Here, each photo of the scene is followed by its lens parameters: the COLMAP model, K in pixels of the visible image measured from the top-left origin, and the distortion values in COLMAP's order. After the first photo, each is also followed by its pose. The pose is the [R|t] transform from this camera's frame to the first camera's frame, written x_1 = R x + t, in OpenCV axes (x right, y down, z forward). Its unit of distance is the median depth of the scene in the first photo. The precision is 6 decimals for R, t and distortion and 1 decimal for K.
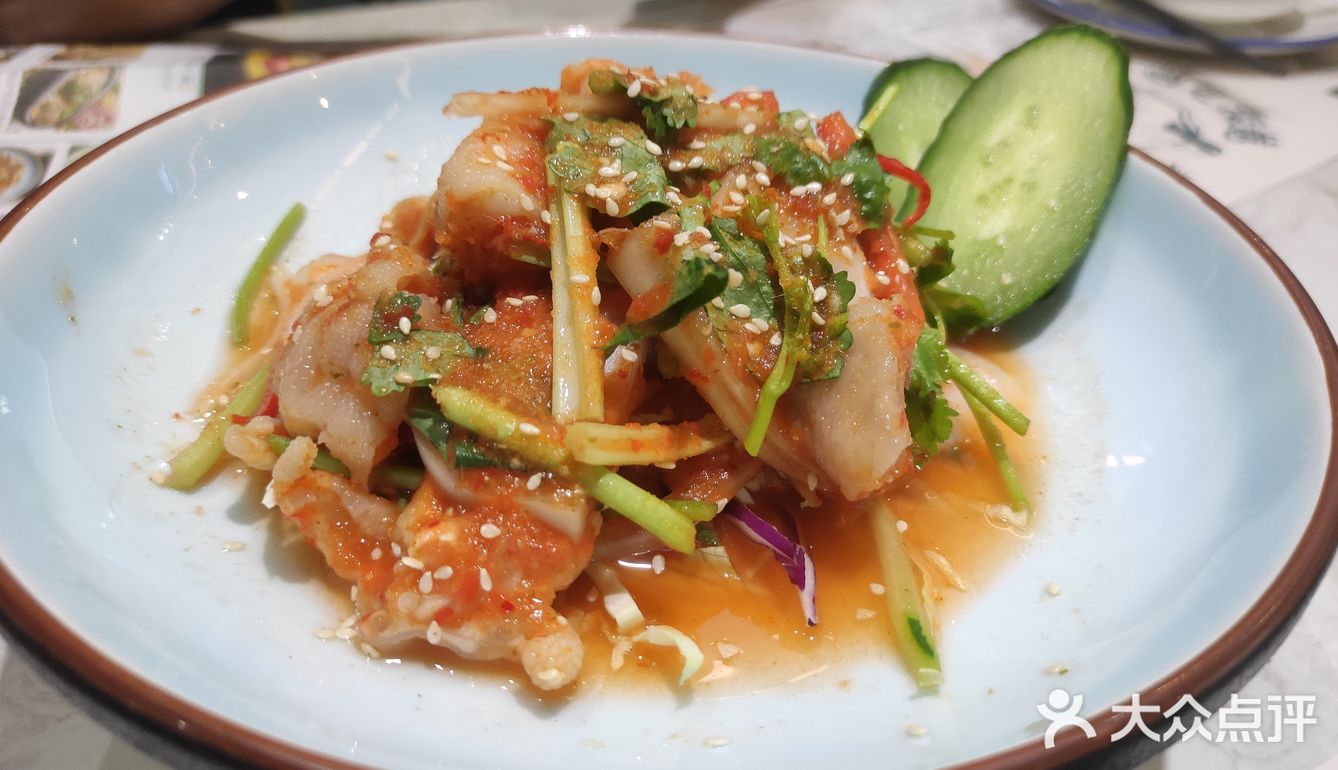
lens RADIAL K [[1046.4, 0, 672.7], [0, 1046.4, 381.1], [0, 0, 1]] dist [0.006594, -0.035982]
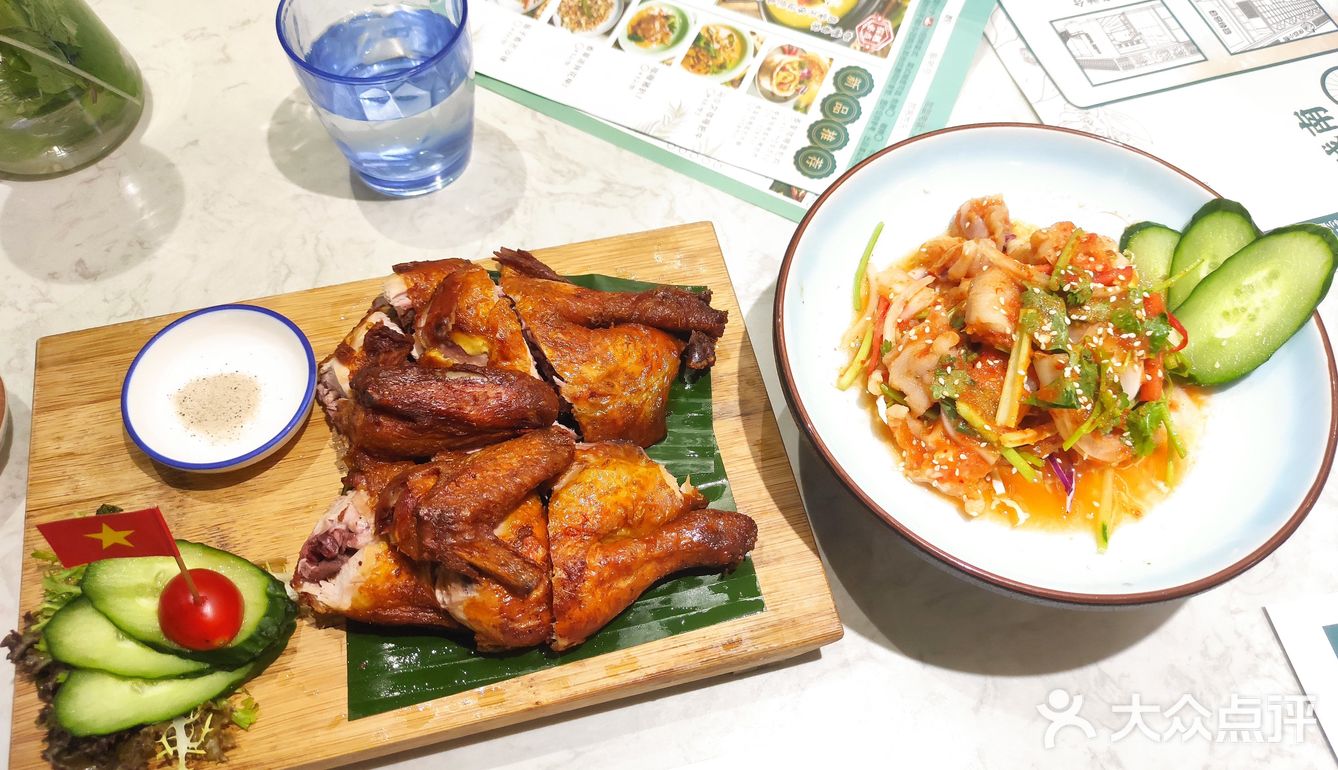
lens RADIAL K [[1046.4, 0, 672.7], [0, 1046.4, 381.1], [0, 0, 1]] dist [0.006594, -0.035982]
pose [[0.946263, 0.274149, -0.171546, -0.454441], [-0.175350, 0.880649, 0.440125, -1.067432], [0.271732, -0.386394, 0.881398, -1.522872]]
